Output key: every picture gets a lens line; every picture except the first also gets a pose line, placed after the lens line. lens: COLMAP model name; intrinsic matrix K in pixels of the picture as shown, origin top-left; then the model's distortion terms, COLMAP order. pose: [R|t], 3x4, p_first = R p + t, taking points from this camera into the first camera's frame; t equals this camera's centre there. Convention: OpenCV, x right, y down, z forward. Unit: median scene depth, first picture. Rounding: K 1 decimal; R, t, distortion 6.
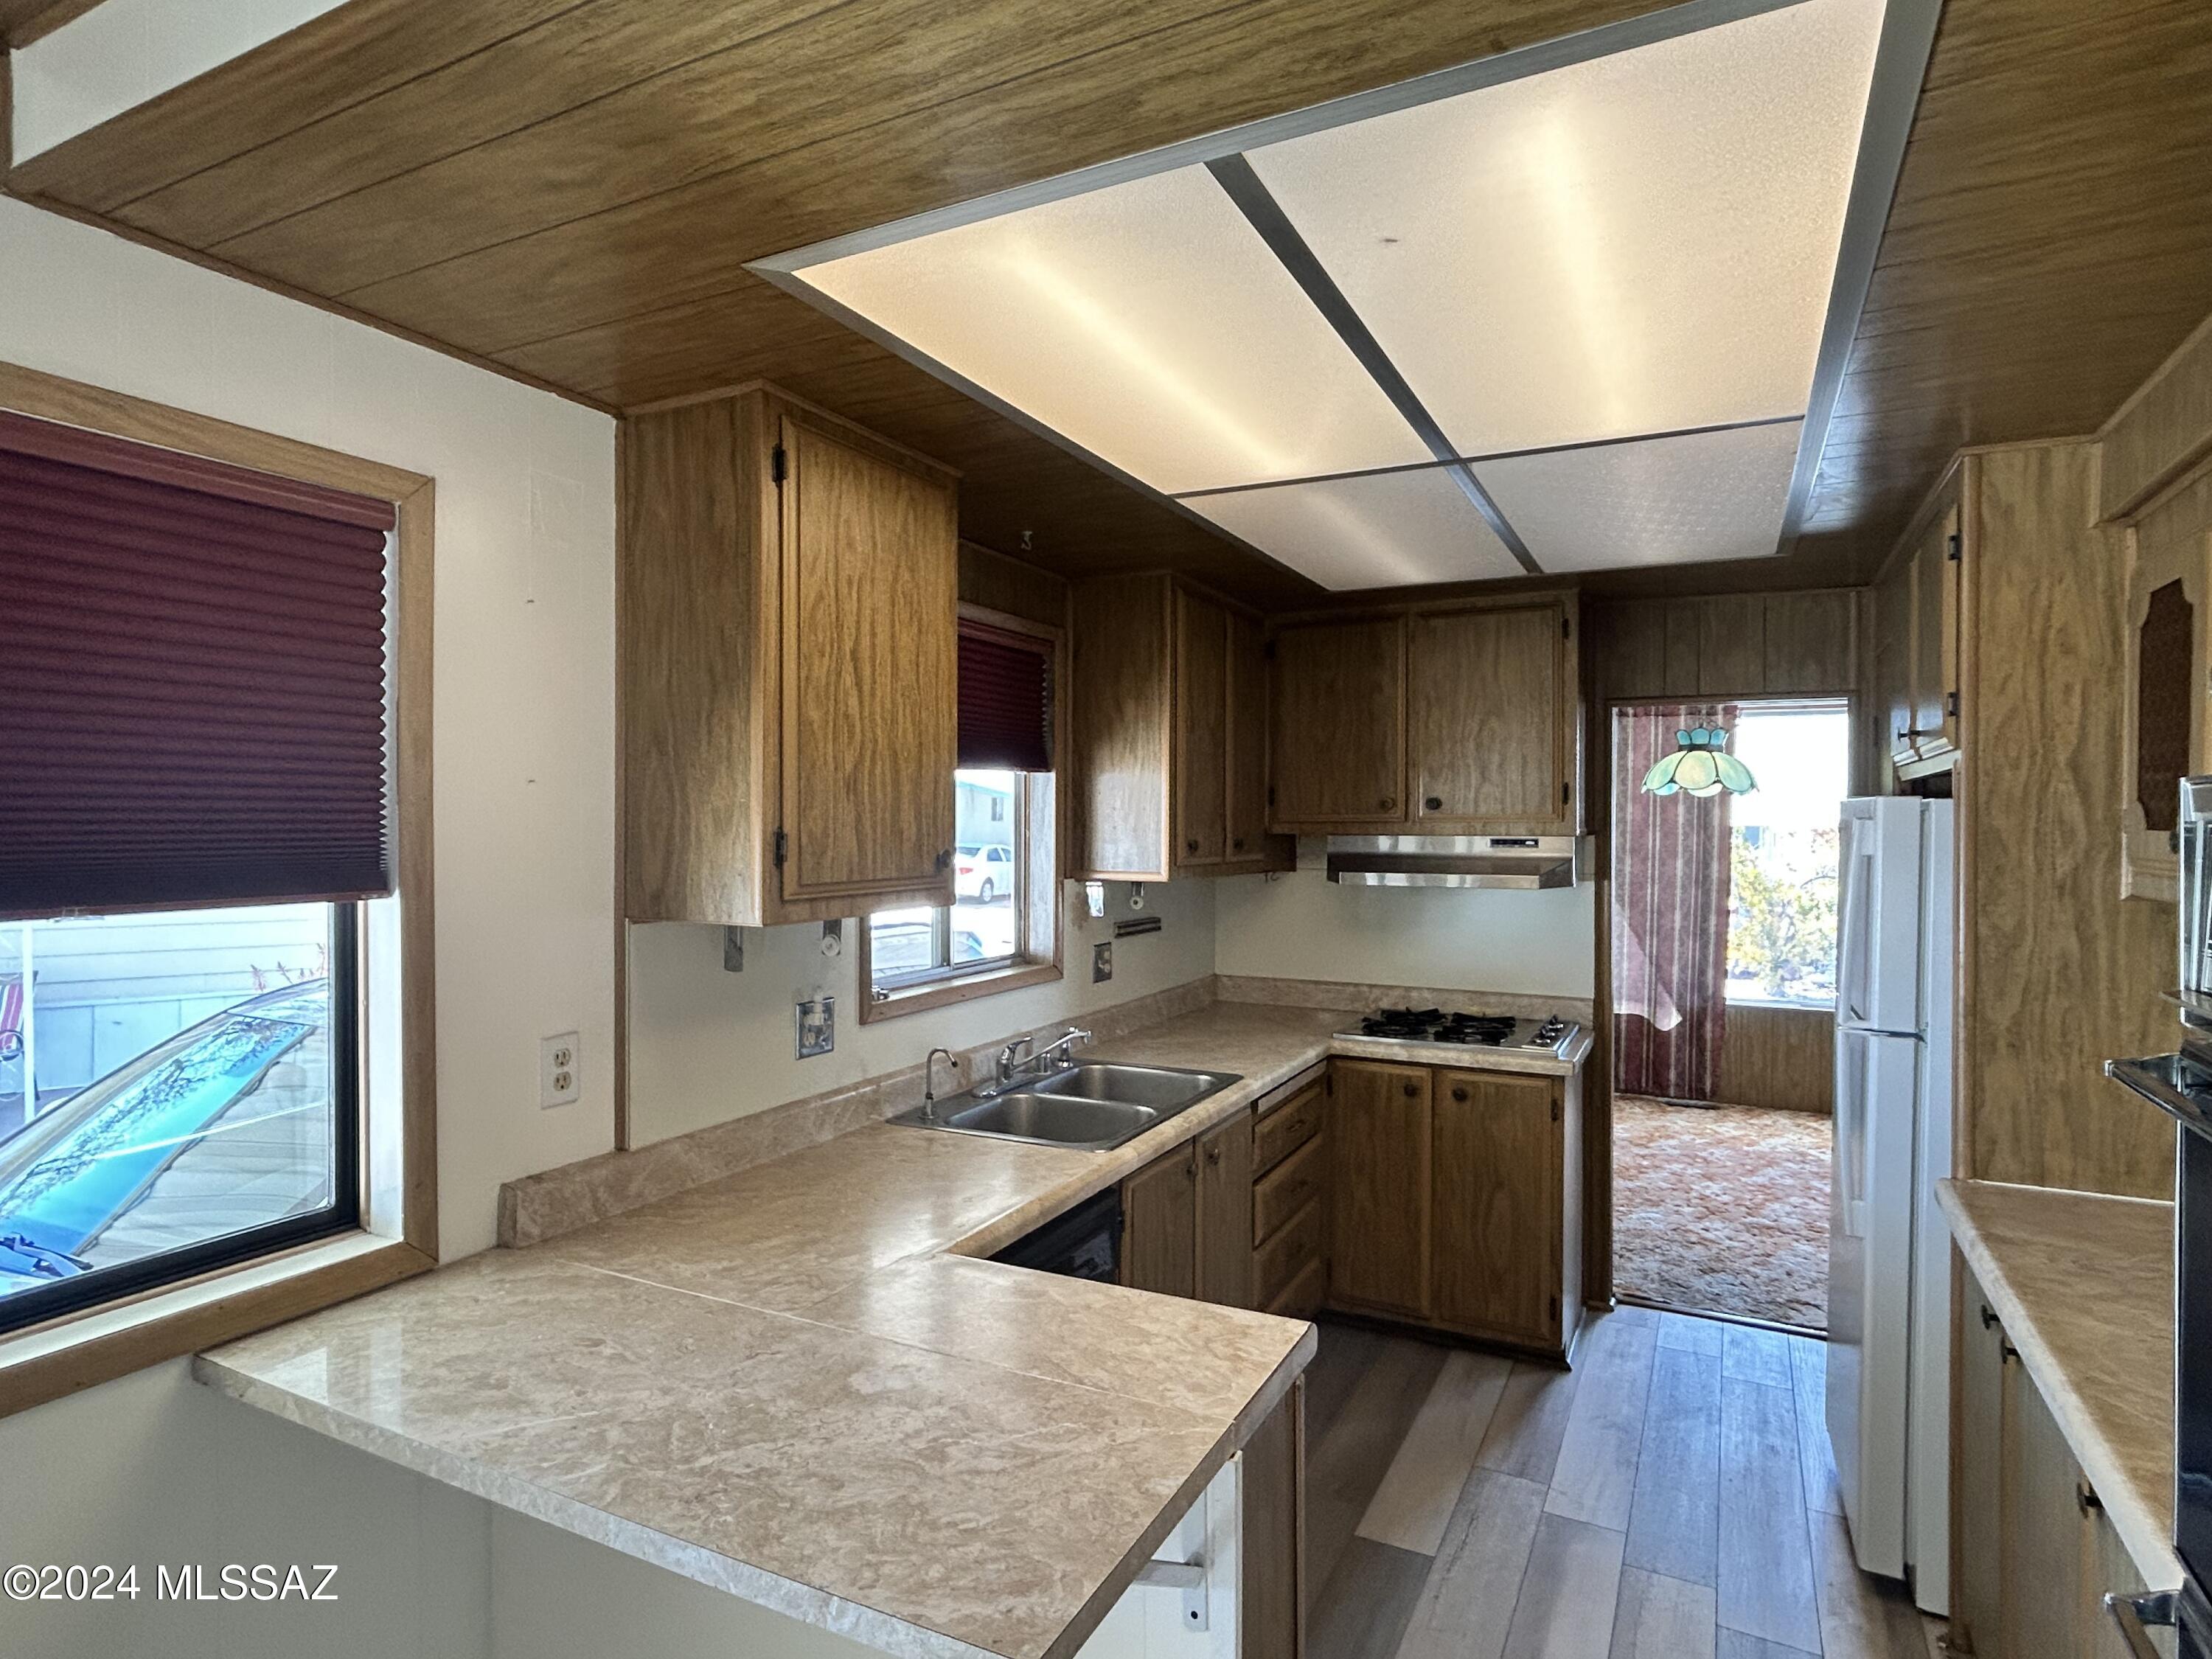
lens RADIAL K [[1215.7, 0, 1102.6], [0, 1215.7, 823.0], [0, 0, 1]] dist [-0.000086, 0.000541]
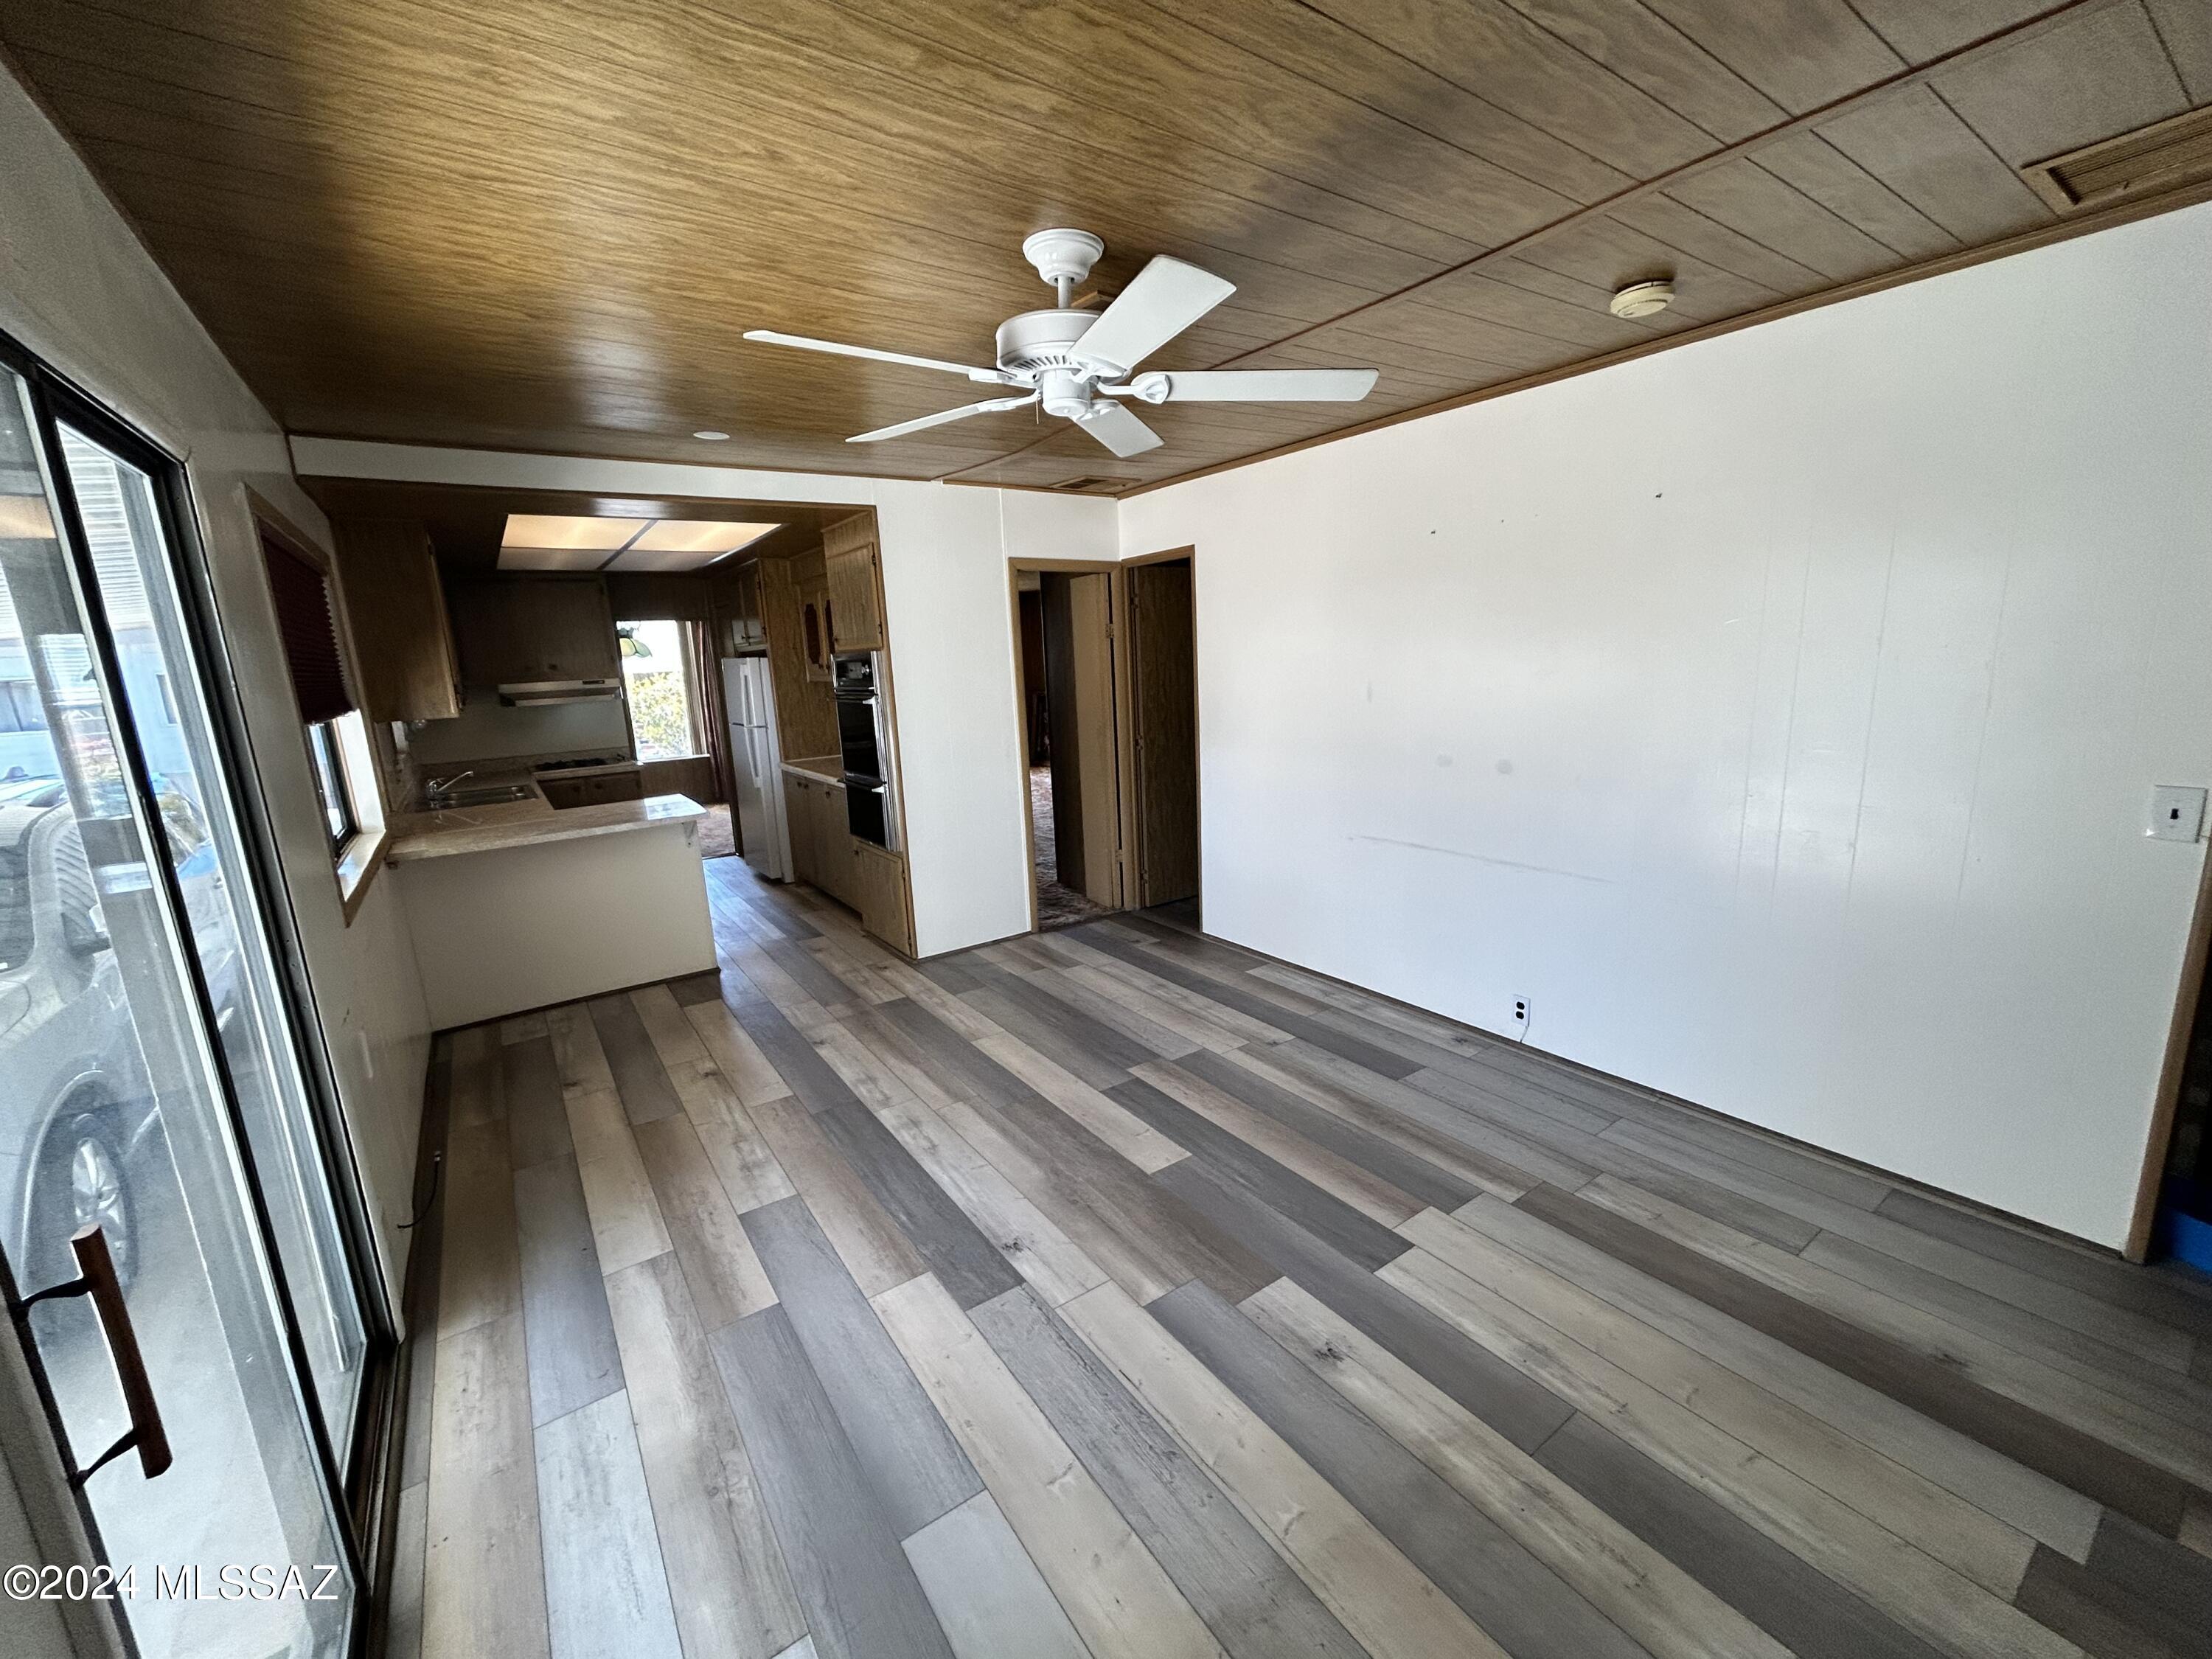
lens RADIAL K [[891.8, 0, 1098.7], [0, 891.8, 831.7], [0, 0, 1]] dist [0.002479, 0.000564]
pose [[0.470165, -0.202593, 0.859012, -1.466785], [0.051903, 0.977960, 0.202238, 0.000989], [-0.881051, -0.050500, 0.470317, -1.369727]]
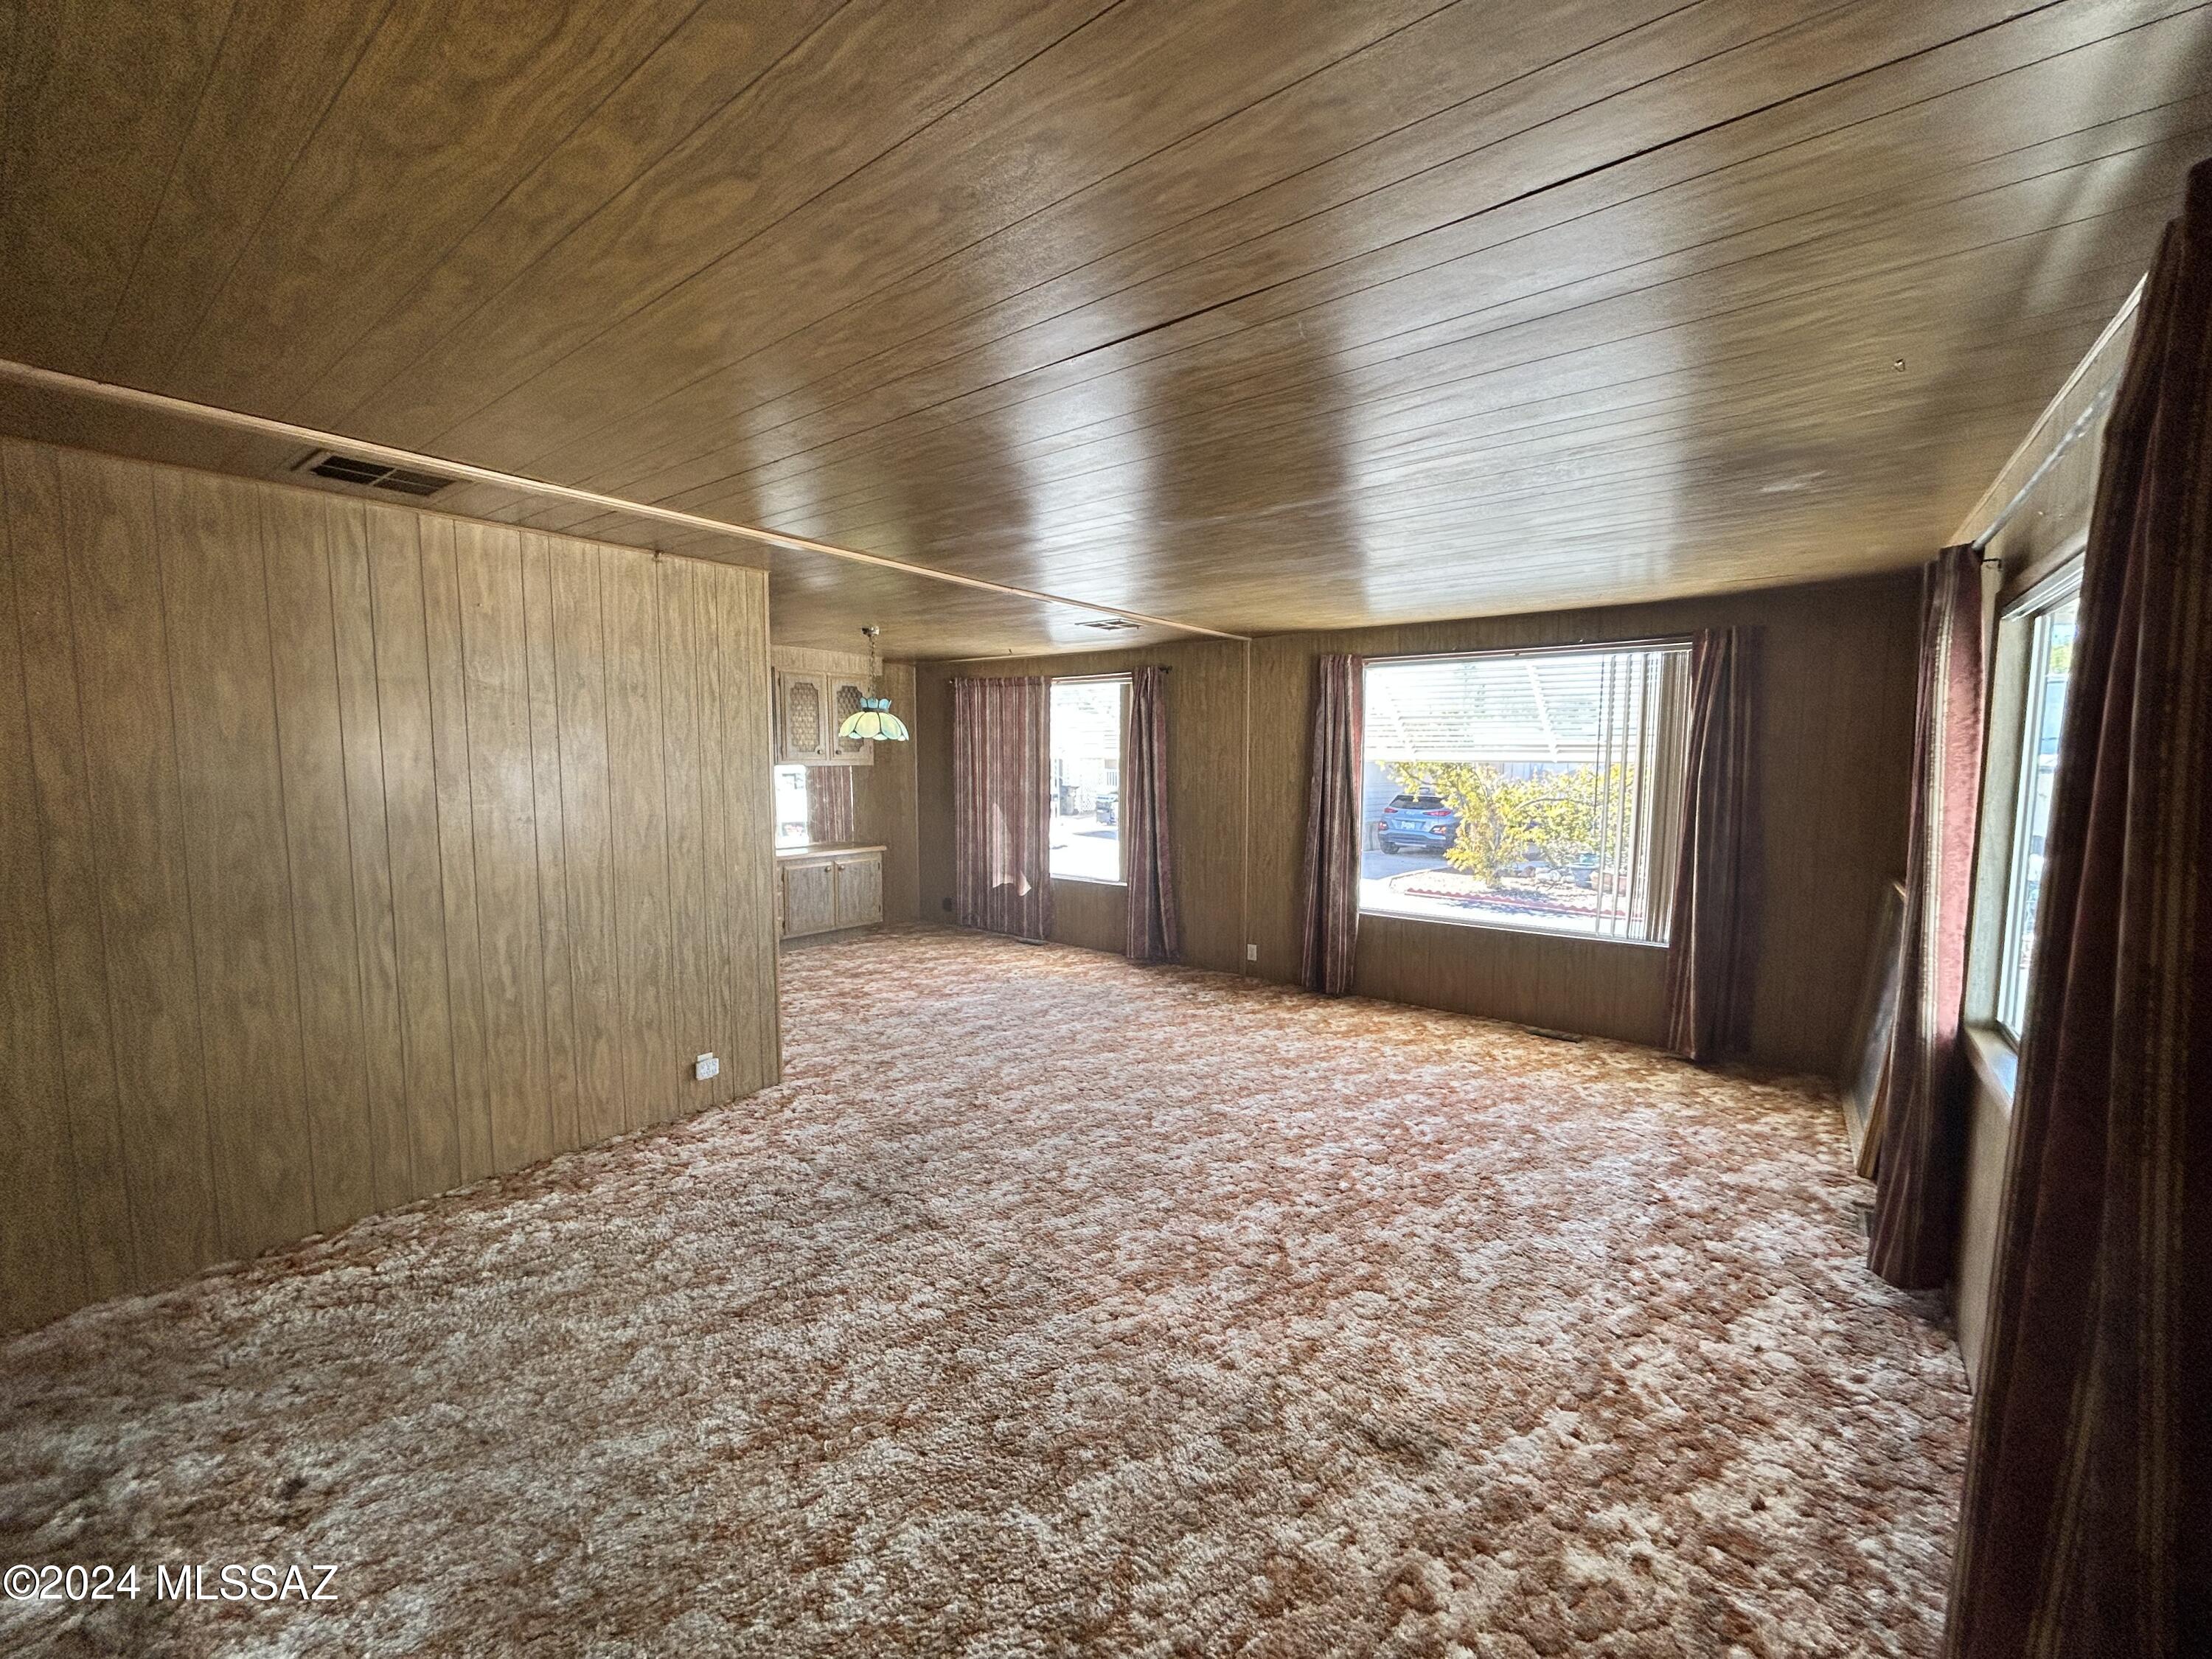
lens RADIAL K [[891.8, 0, 1103.2], [0, 891.8, 834.2], [0, 0, 1]] dist [0.002479, 0.000564]
pose [[0.982265, 0.012039, -0.187112, 0.780843], [0.003765, 0.996469, 0.083875, 0.002335], [0.187461, -0.083092, 0.978751, -0.069393]]
